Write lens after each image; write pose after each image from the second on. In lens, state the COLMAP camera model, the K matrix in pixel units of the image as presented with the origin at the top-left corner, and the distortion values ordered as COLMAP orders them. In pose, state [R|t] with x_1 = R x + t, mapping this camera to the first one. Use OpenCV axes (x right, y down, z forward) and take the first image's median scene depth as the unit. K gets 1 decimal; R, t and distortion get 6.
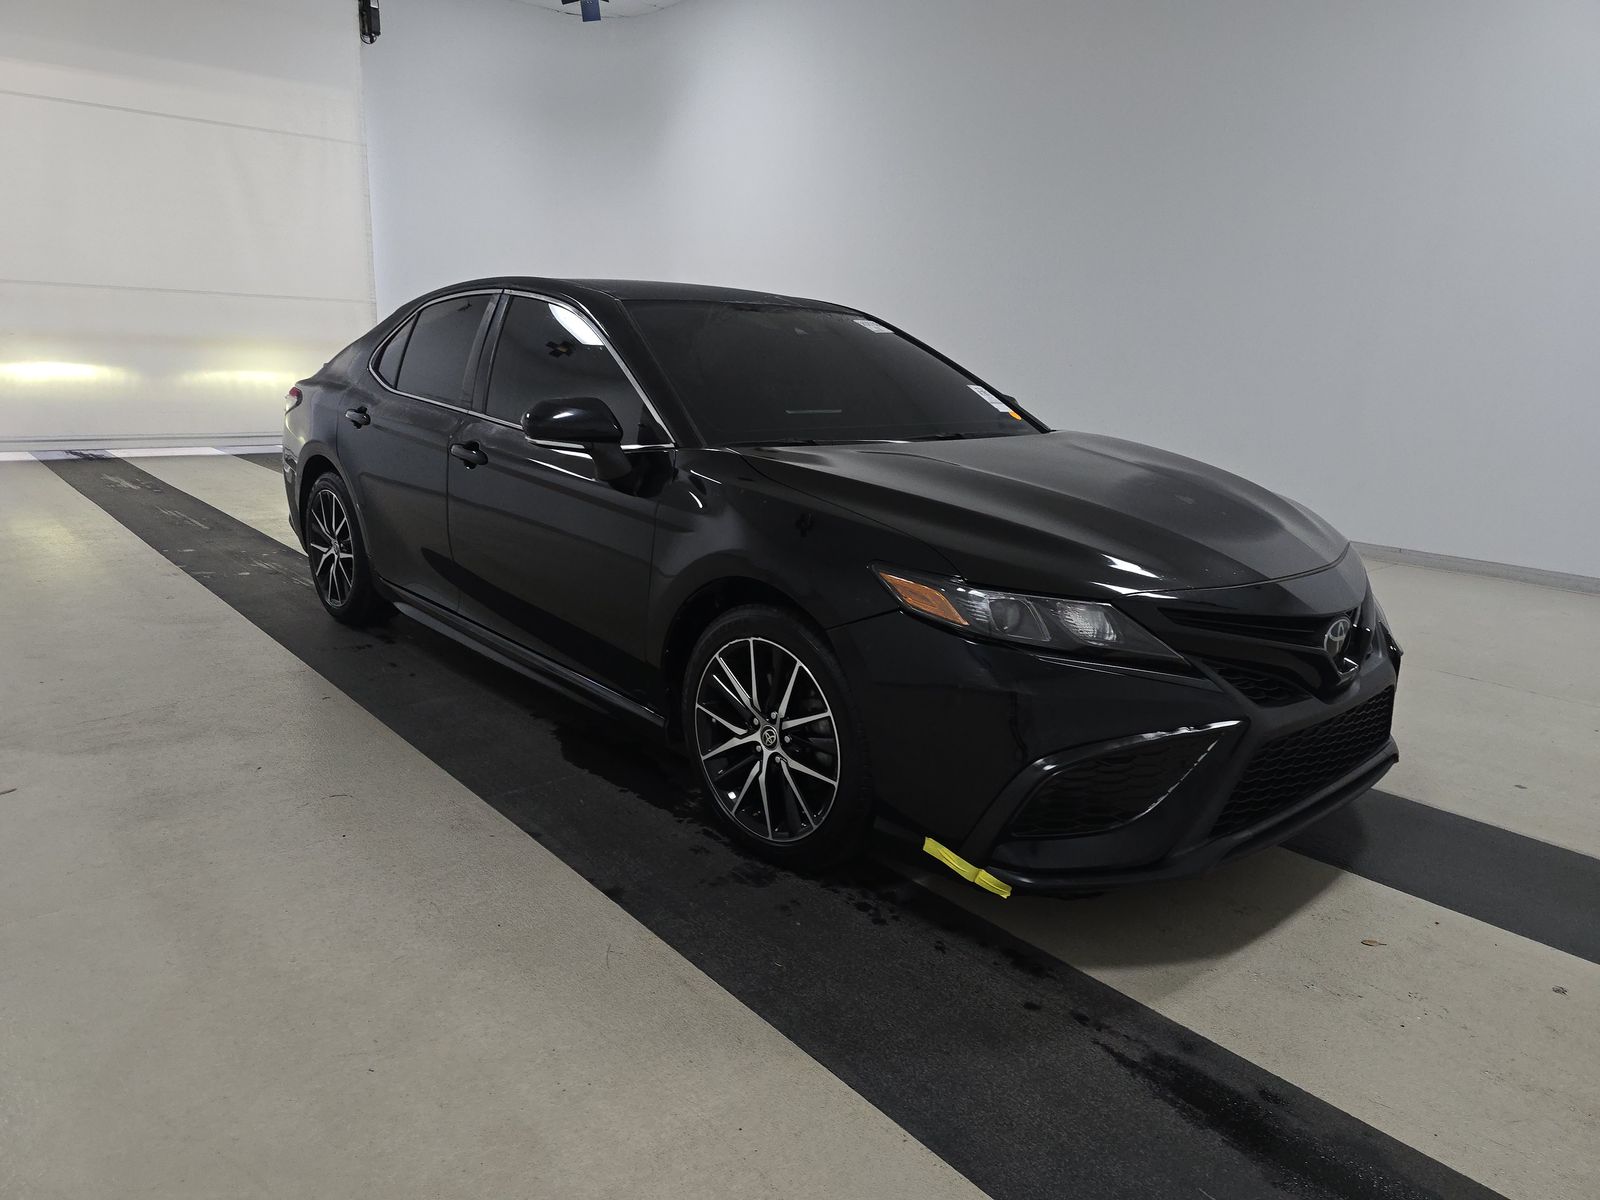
lens RADIAL K [[1113.2, 0, 800.0], [0, 1113.2, 600.0], [0, 0, 1]] dist [0.018883, -0.002759]
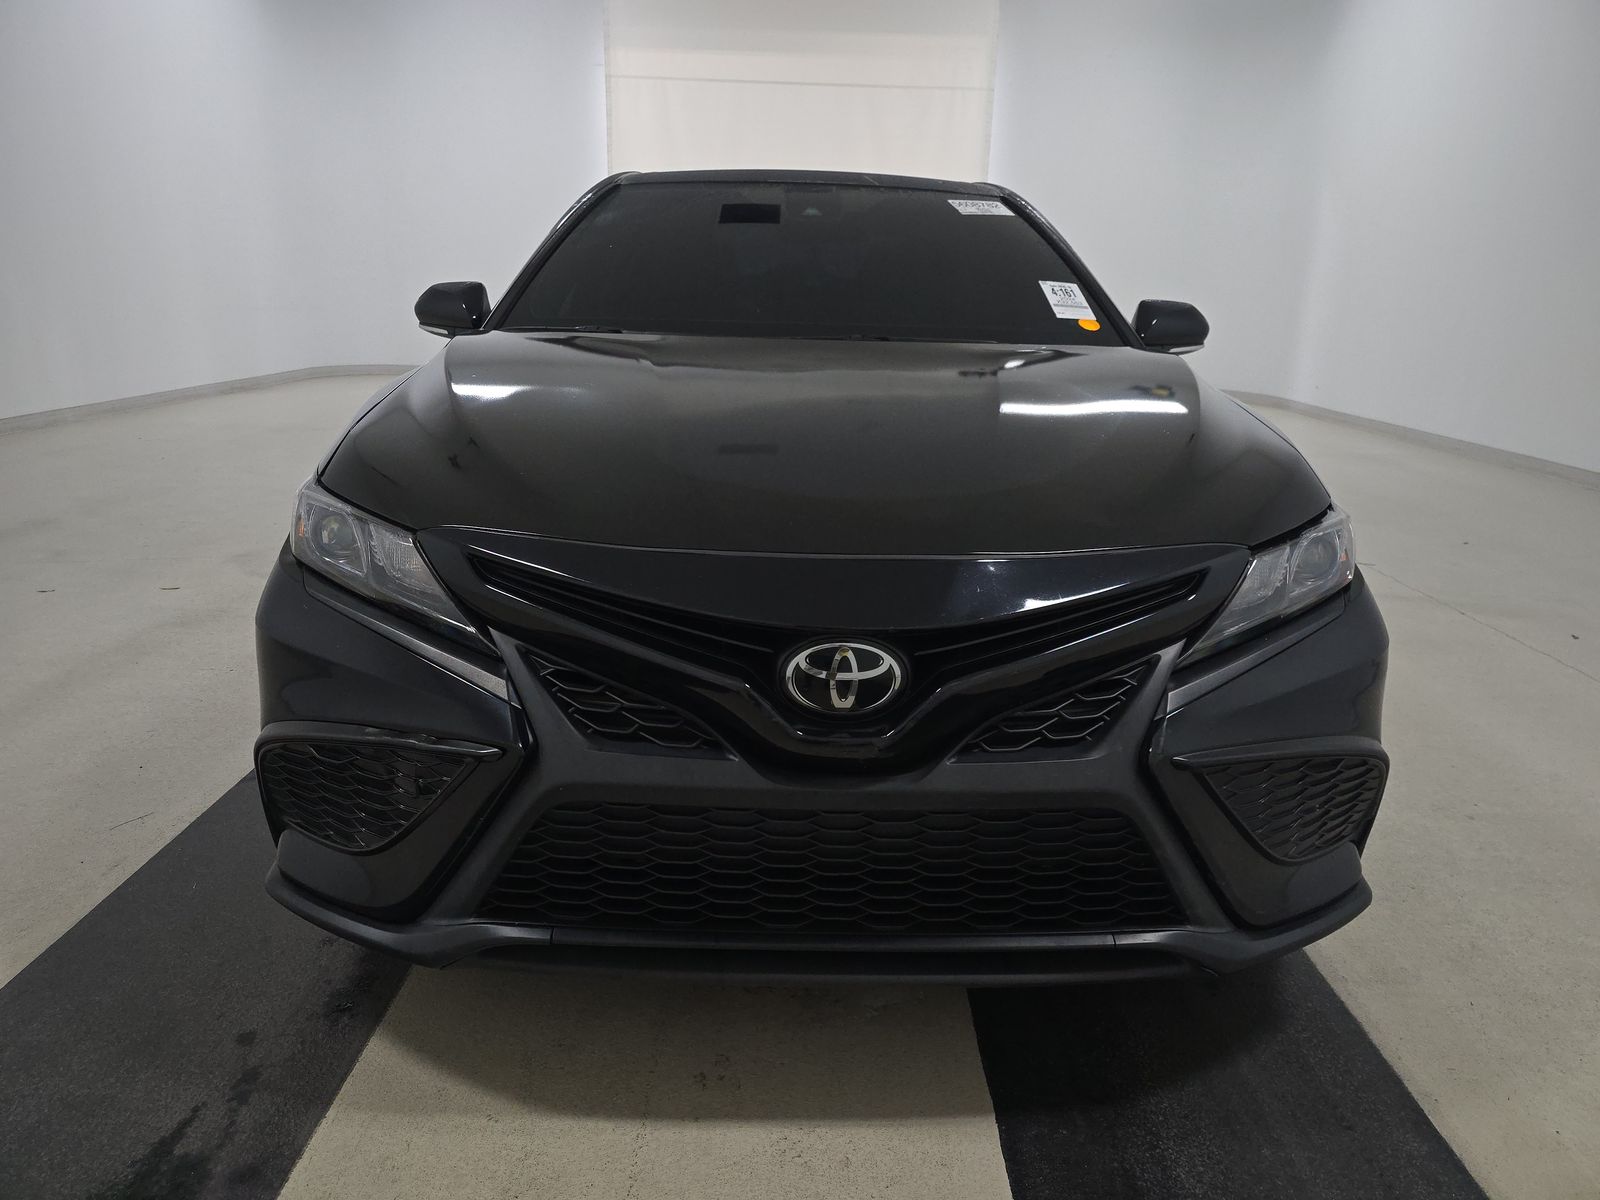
lens RADIAL K [[1113.2, 0, 800.0], [0, 1113.2, 600.0], [0, 0, 1]] dist [0.018883, -0.002759]
pose [[0.739352, 0.163900, -0.653066, 0.896246], [-0.147694, 0.985777, 0.080192, -0.045104], [0.656921, 0.037164, 0.753043, 0.633747]]
